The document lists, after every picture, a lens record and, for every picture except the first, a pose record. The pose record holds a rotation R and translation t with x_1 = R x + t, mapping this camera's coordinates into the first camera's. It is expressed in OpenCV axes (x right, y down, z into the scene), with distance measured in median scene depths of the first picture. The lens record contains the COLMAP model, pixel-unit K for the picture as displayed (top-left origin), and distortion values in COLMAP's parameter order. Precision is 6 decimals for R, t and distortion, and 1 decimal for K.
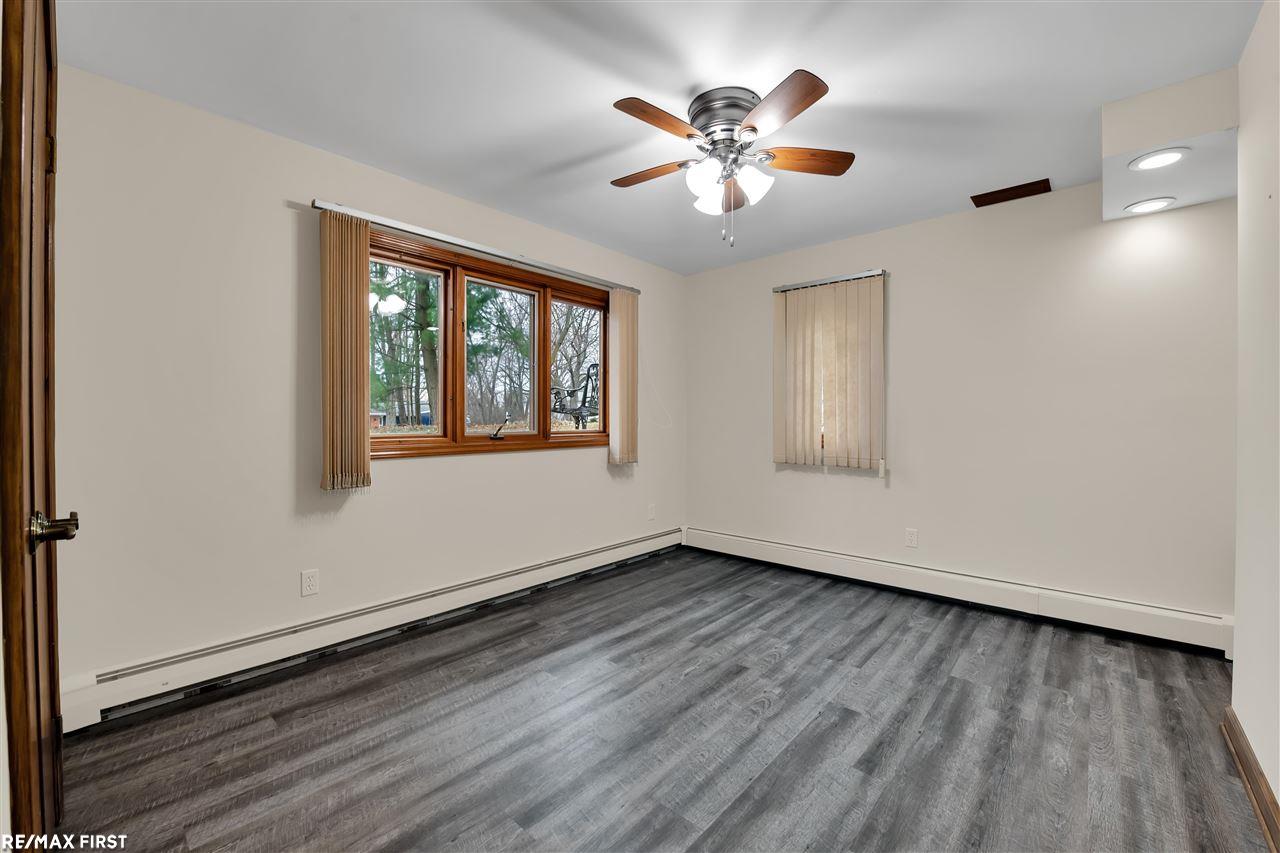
lens RADIAL K [[527.3, 0, 642.7], [0, 527.3, 421.6], [0, 0, 1]] dist [0.000527, 0.000060]
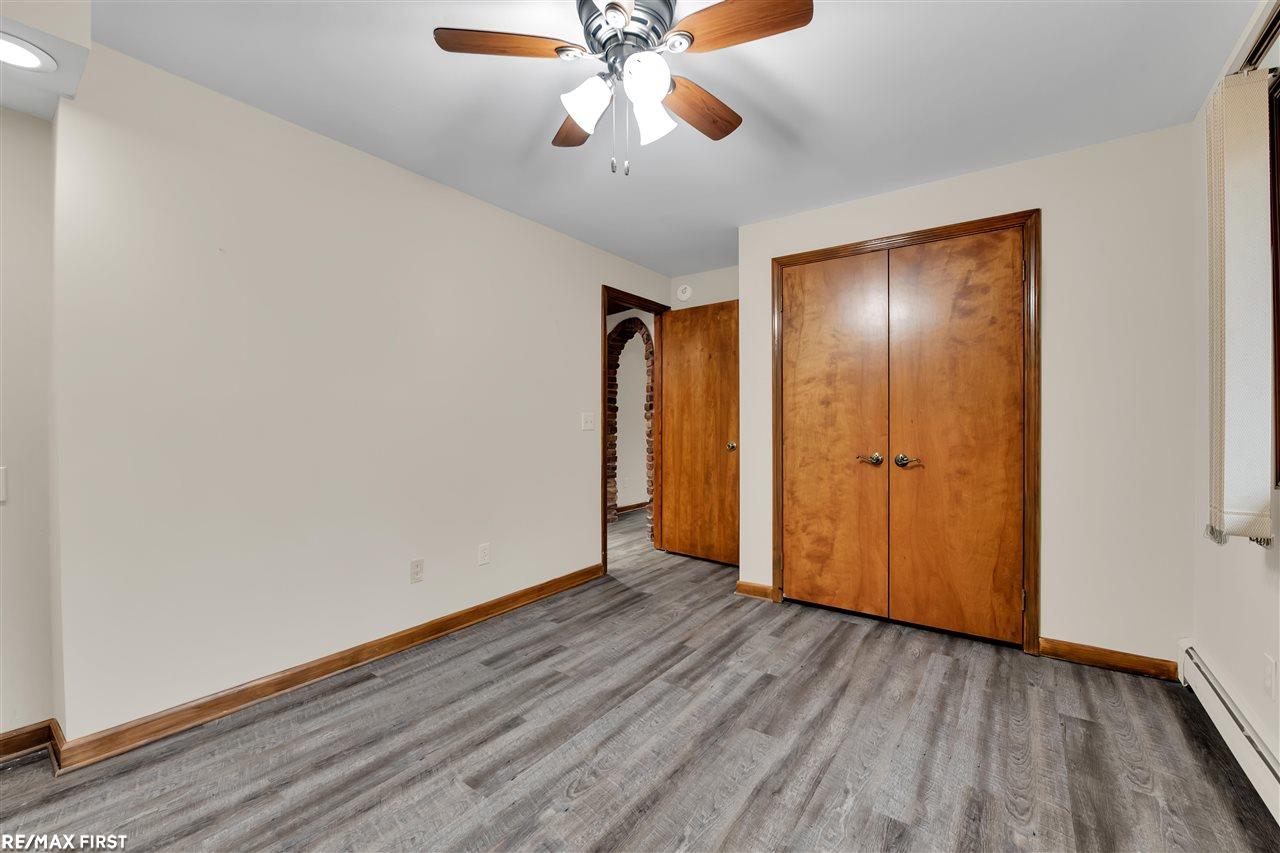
lens RADIAL K [[527.3, 0, 641.3], [0, 527.3, 422.6], [0, 0, 1]] dist [0.000527, 0.000060]
pose [[-0.996994, -0.000193, -0.077484, 0.217093], [-0.000511, 0.999991, 0.004091, -0.003262], [0.077482, 0.004119, -0.996985, 1.967635]]
